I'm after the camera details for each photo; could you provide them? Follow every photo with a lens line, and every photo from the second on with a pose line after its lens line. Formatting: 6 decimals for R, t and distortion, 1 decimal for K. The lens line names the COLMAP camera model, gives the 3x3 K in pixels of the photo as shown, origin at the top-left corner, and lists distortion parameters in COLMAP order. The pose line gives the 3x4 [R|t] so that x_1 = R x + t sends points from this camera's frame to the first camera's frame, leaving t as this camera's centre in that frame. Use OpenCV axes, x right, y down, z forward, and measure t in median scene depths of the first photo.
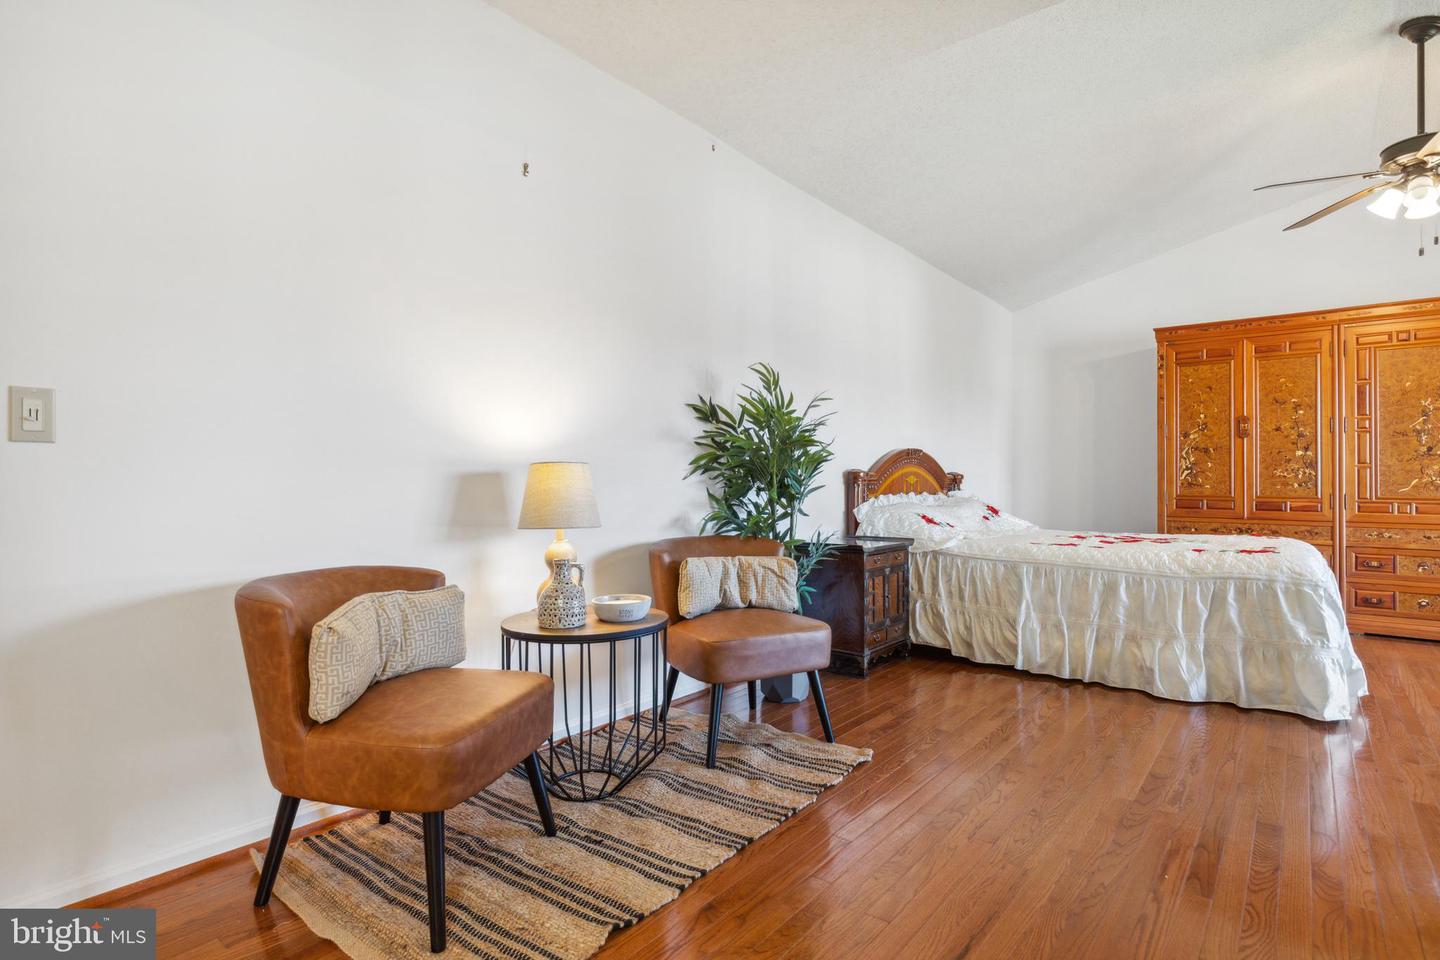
lens RADIAL K [[772.8, 0, 723.7], [0, 772.8, 482.1], [0, 0, 1]] dist [-0.004746, -0.000338]
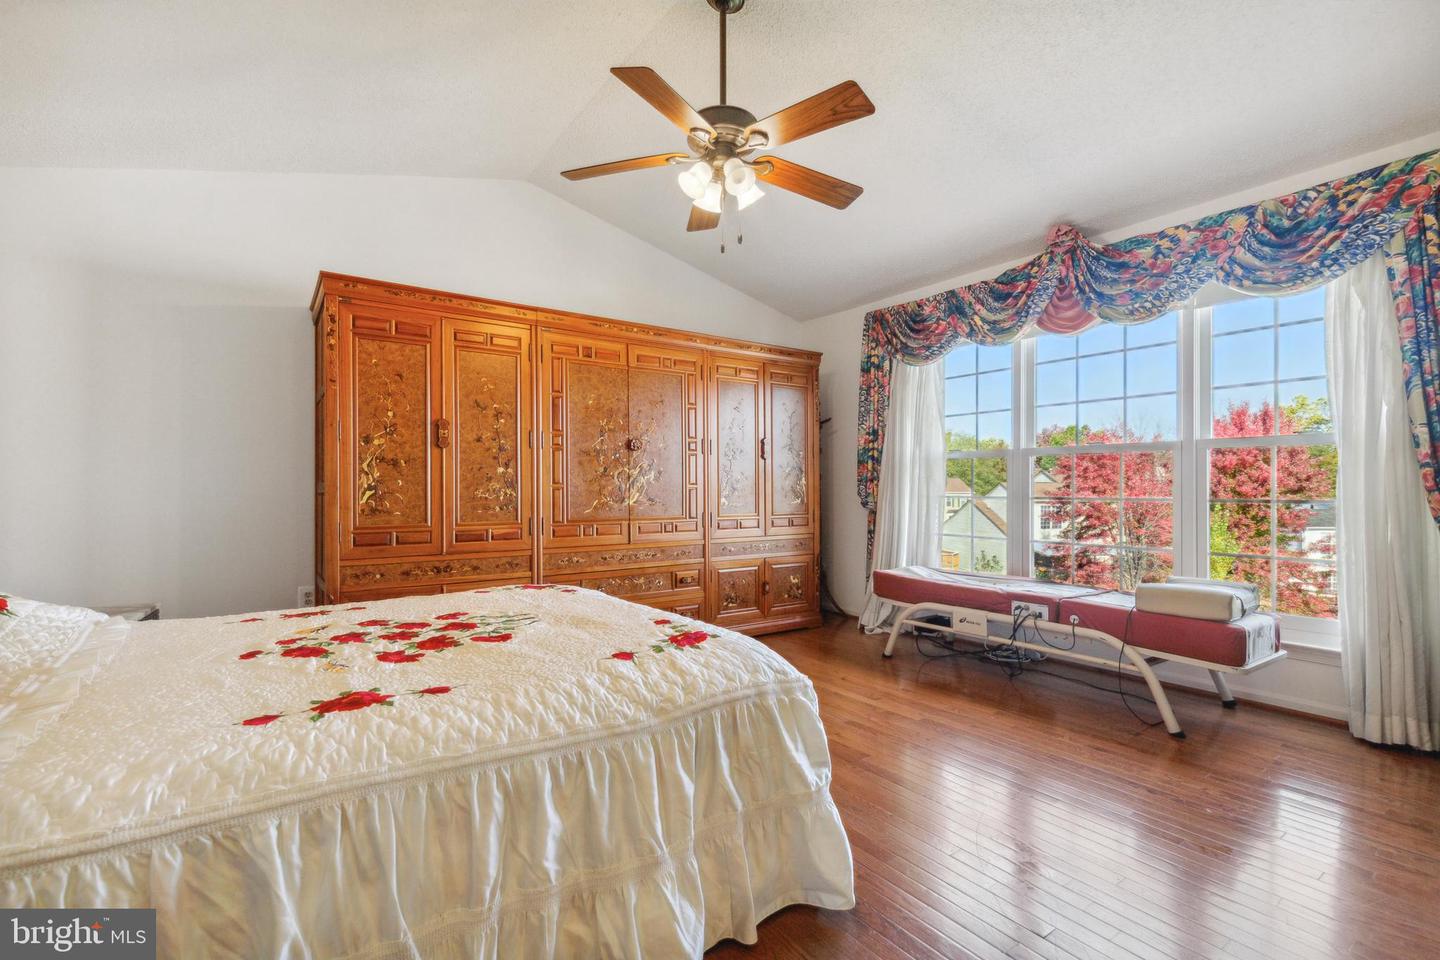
lens RADIAL K [[659.0, 0, 729.0], [0, 659.0, 491.4], [0, 0, 1]] dist [0.012501, -0.000638]
pose [[0.301226, -0.007560, 0.953523, 0.141771], [0.002873, 0.999971, 0.007021, -0.019195], [-0.953548, 0.000624, 0.301239, 0.550515]]
